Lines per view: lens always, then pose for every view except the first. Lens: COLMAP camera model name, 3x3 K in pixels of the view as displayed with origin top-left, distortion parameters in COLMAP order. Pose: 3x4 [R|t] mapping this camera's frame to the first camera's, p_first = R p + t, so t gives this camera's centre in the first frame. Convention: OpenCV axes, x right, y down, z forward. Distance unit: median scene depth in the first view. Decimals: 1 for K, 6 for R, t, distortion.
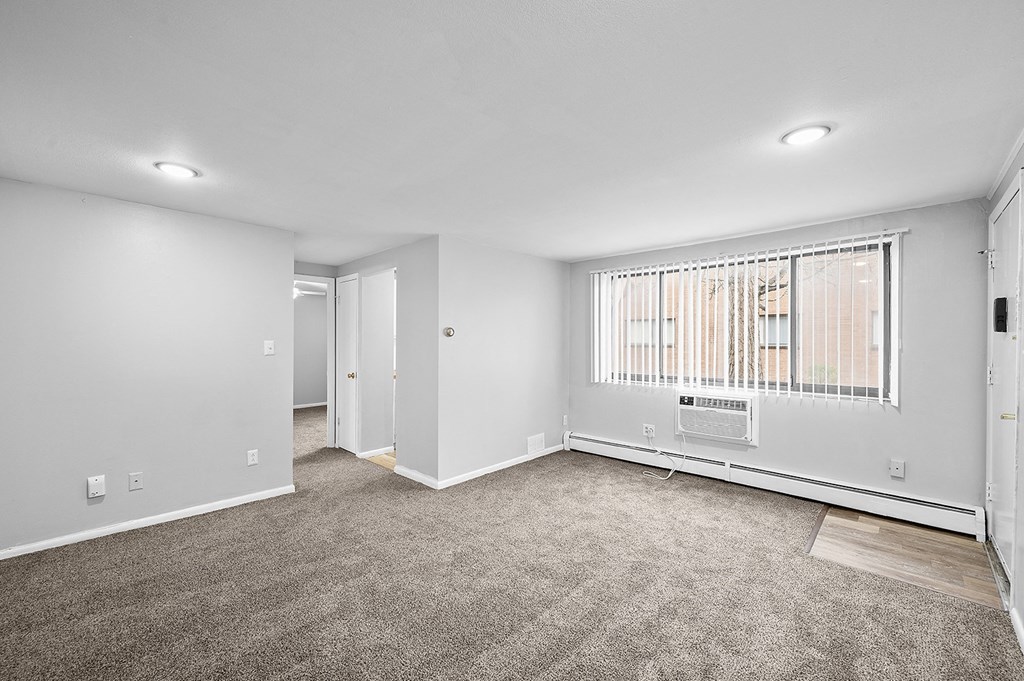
lens RADIAL K [[407.2, 0, 511.3], [0, 407.2, 343.7], [0, 0, 1]] dist [0.002708, -0.000392]
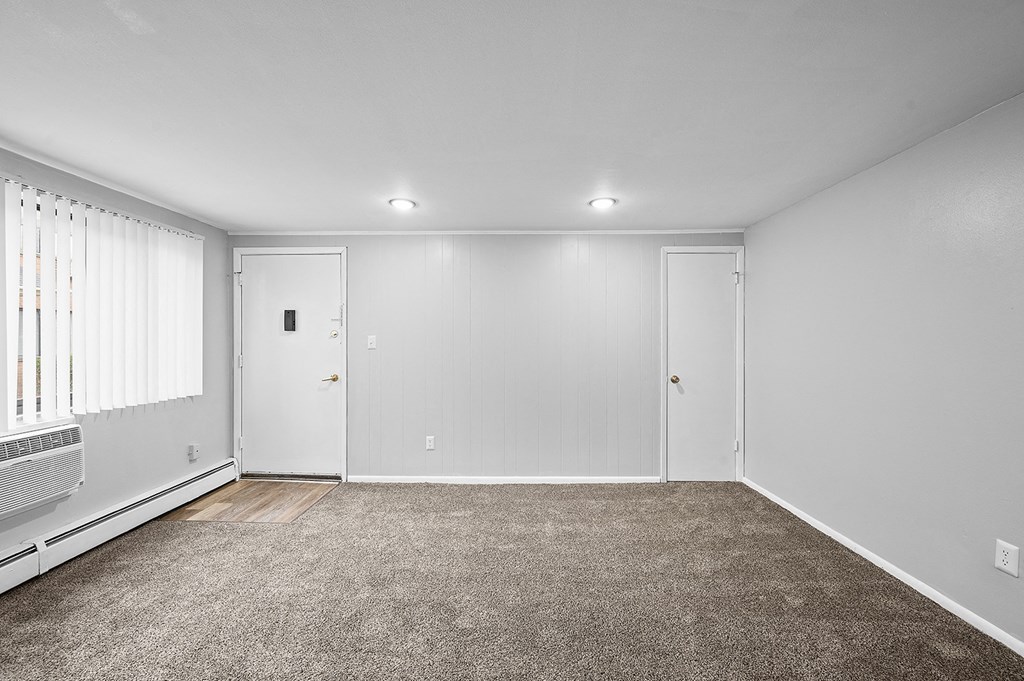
lens RADIAL K [[407.2, 0, 506.9], [0, 407.2, 342.4], [0, 0, 1]] dist [0.002708, -0.000392]
pose [[-0.675635, -0.003104, 0.737230, -0.360615], [0.005344, 0.999944, 0.009108, 0.003935], [-0.737217, 0.010093, -0.675581, 0.922801]]
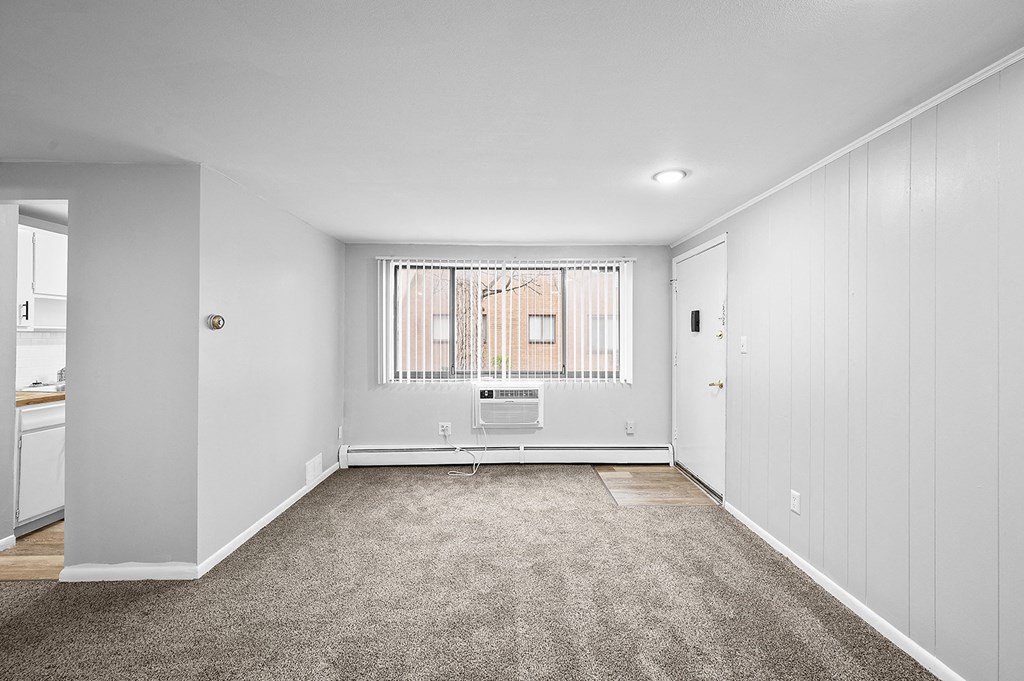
lens RADIAL K [[407.2, 0, 510.5], [0, 407.2, 334.6], [0, 0, 1]] dist [0.002708, -0.000392]
pose [[0.715127, 0.004919, 0.698977, -0.276646], [0.002594, 0.999950, -0.009691, -0.002241], [-0.698990, 0.008743, 0.715078, 0.230425]]
